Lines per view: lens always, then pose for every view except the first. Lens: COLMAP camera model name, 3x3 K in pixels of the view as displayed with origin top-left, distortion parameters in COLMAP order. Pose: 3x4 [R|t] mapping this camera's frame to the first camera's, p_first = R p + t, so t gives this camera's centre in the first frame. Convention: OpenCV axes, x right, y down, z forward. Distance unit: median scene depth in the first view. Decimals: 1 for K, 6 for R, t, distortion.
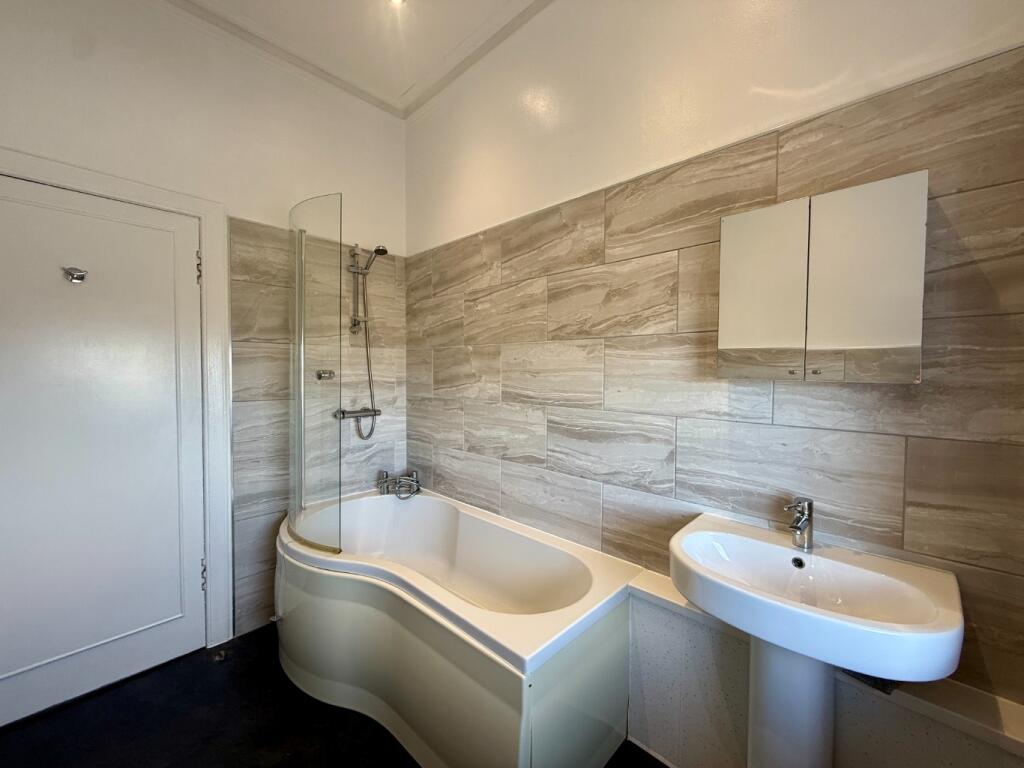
lens RADIAL K [[413.2, 0, 511.5], [0, 413.2, 382.0], [0, 0, 1]] dist [-0.003908, -0.000478]
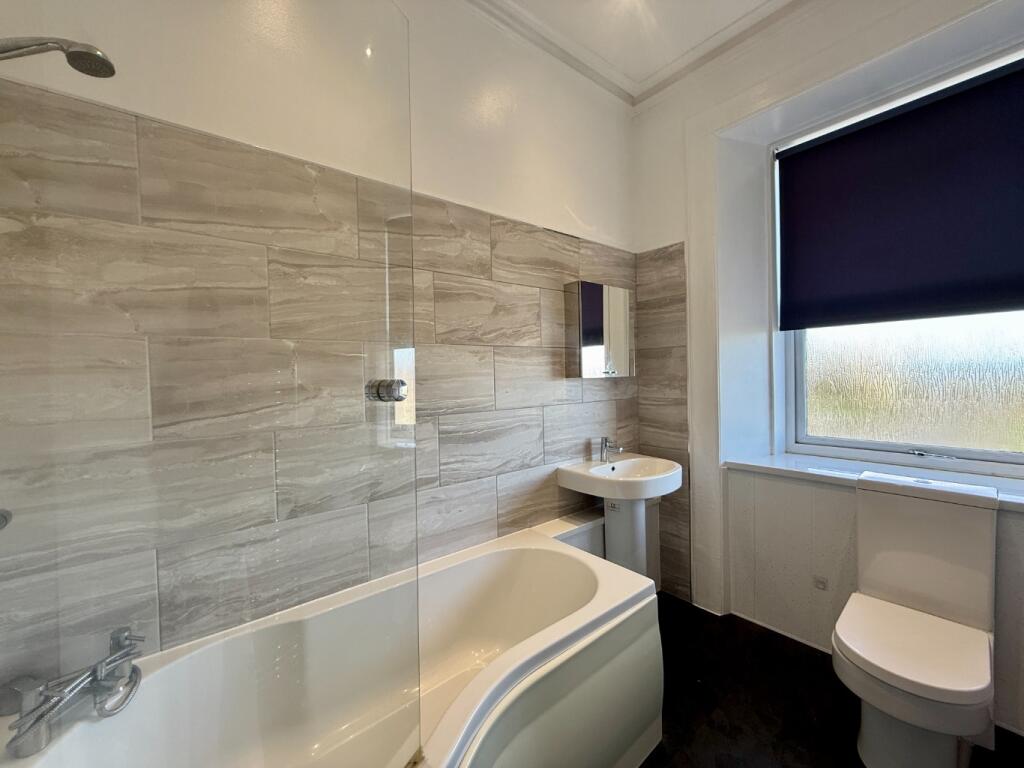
lens RADIAL K [[413.2, 0, 511.7], [0, 413.2, 381.1], [0, 0, 1]] dist [-0.003908, -0.000478]
pose [[0.111339, -0.025279, 0.993461, -0.847553], [0.051948, 0.998458, 0.019584, -0.029631], [-0.992424, 0.049428, 0.112480, 0.792463]]
